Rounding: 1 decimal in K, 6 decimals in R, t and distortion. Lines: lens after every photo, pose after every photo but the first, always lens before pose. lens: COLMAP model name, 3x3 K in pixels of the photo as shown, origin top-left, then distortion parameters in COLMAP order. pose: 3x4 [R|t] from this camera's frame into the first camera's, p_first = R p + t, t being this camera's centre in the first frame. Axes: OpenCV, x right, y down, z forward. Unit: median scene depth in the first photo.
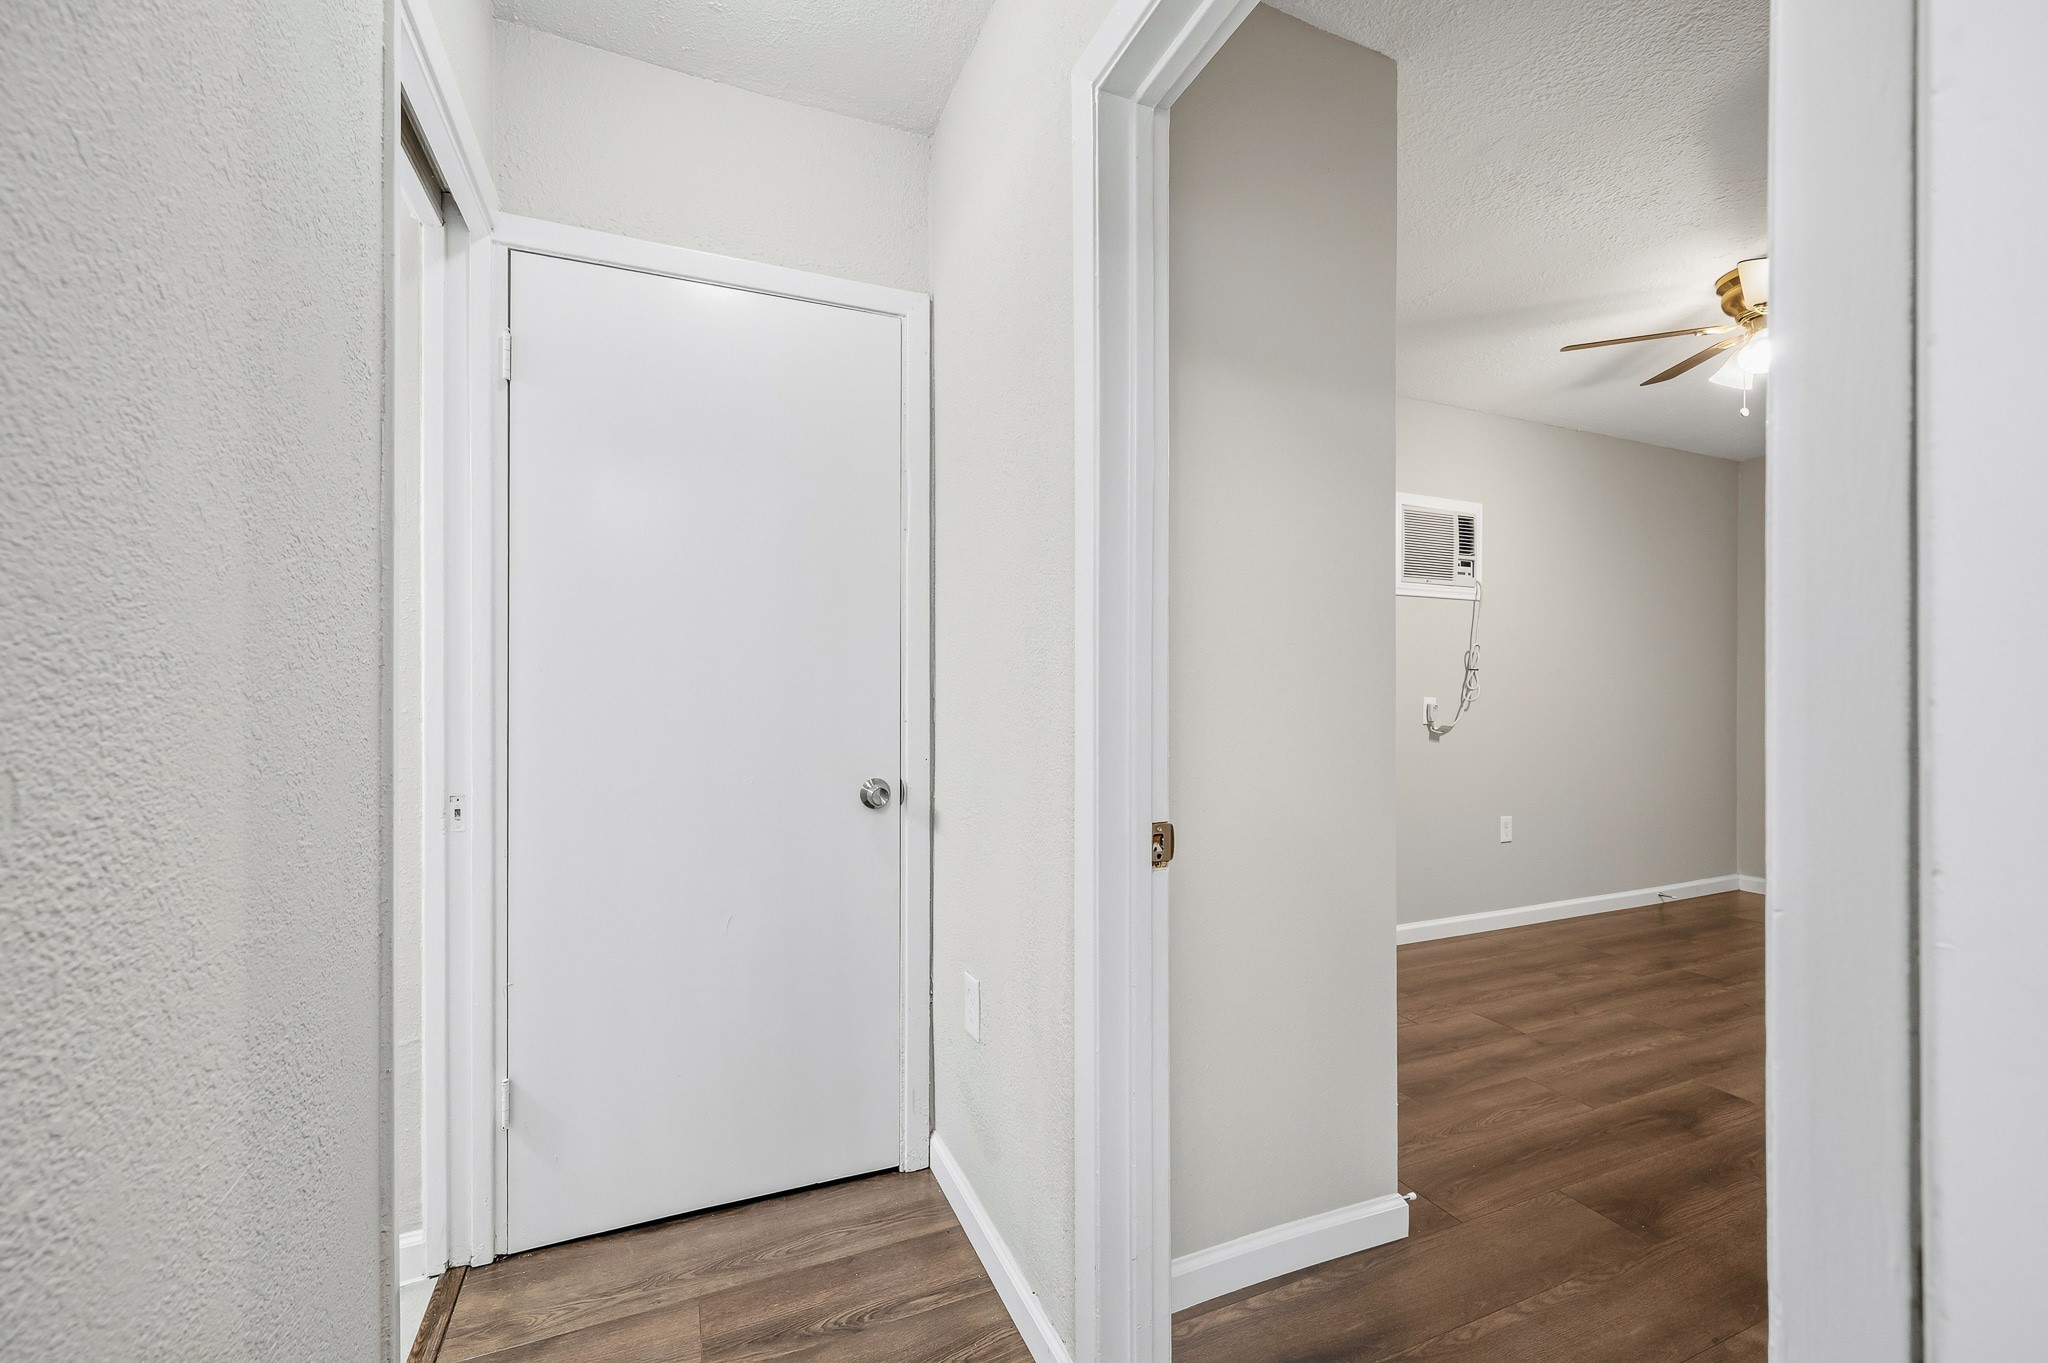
lens RADIAL K [[818.3, 0, 1029.1], [0, 818.3, 687.0], [0, 0, 1]] dist [0.001621, 0.000002]
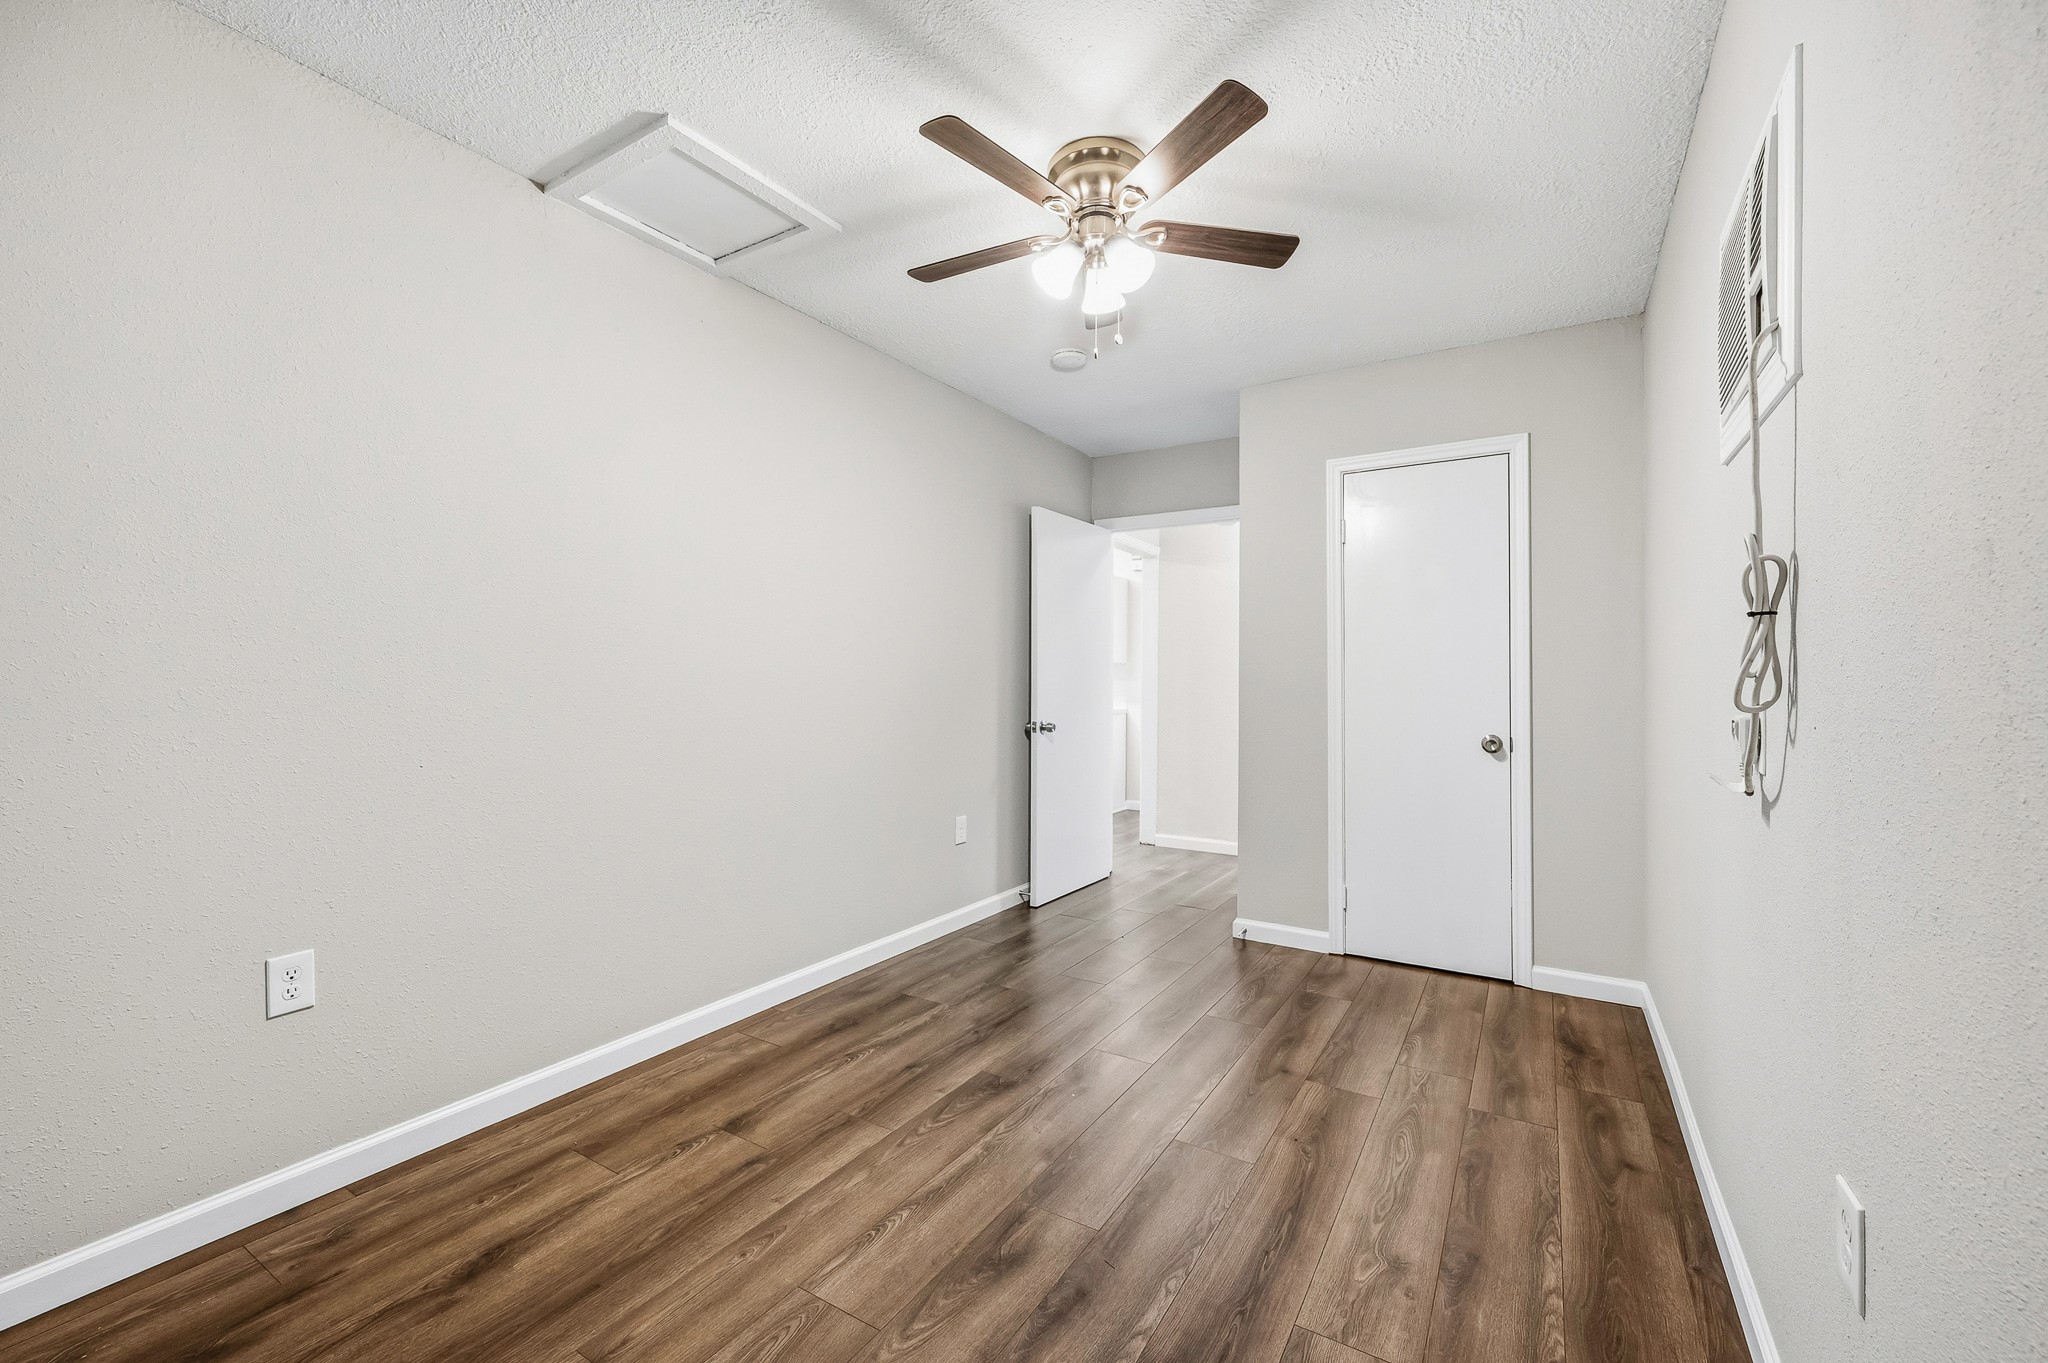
lens RADIAL K [[835.3, 0, 1032.2], [0, 835.3, 679.4], [0, 0, 1]] dist [0.000167, -0.000188]
pose [[-0.814092, -0.008947, -0.580668, 1.065591], [-0.005690, 0.999956, -0.007430, 0.009874], [0.580709, -0.002744, -0.814107, 1.218834]]
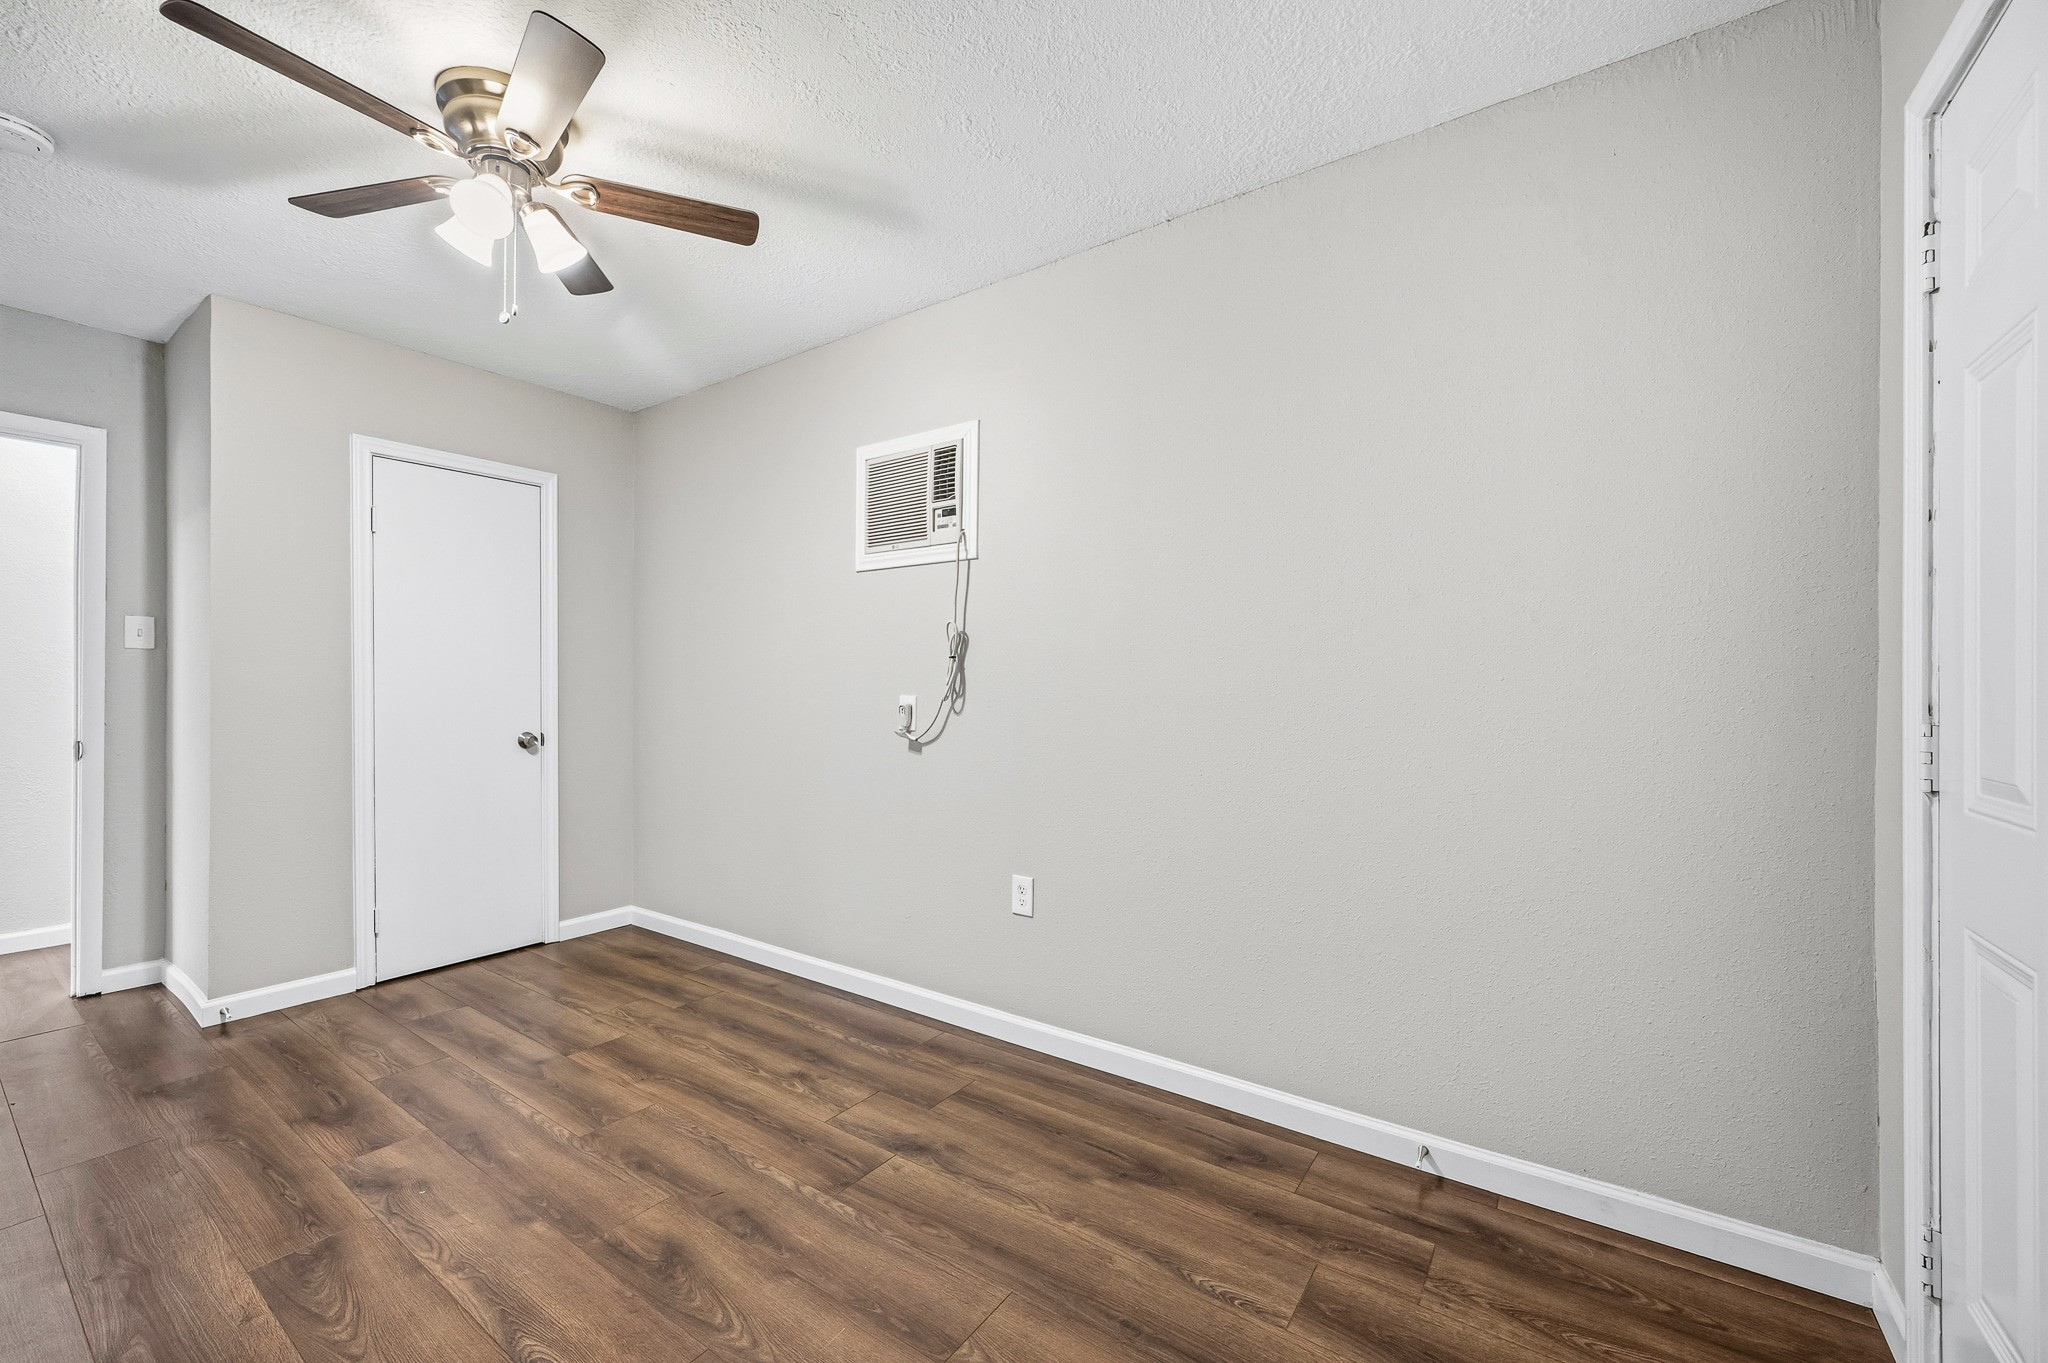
lens RADIAL K [[808.0, 0, 1024.0], [0, 808.0, 681.5], [0, 0, 1]] dist [-0.001679, 0.000128]
pose [[0.532393, -0.007695, -0.846462, 1.306459], [0.001772, 0.999967, -0.007975, 0.006707], [0.846496, 0.002746, 0.532389, 0.749901]]
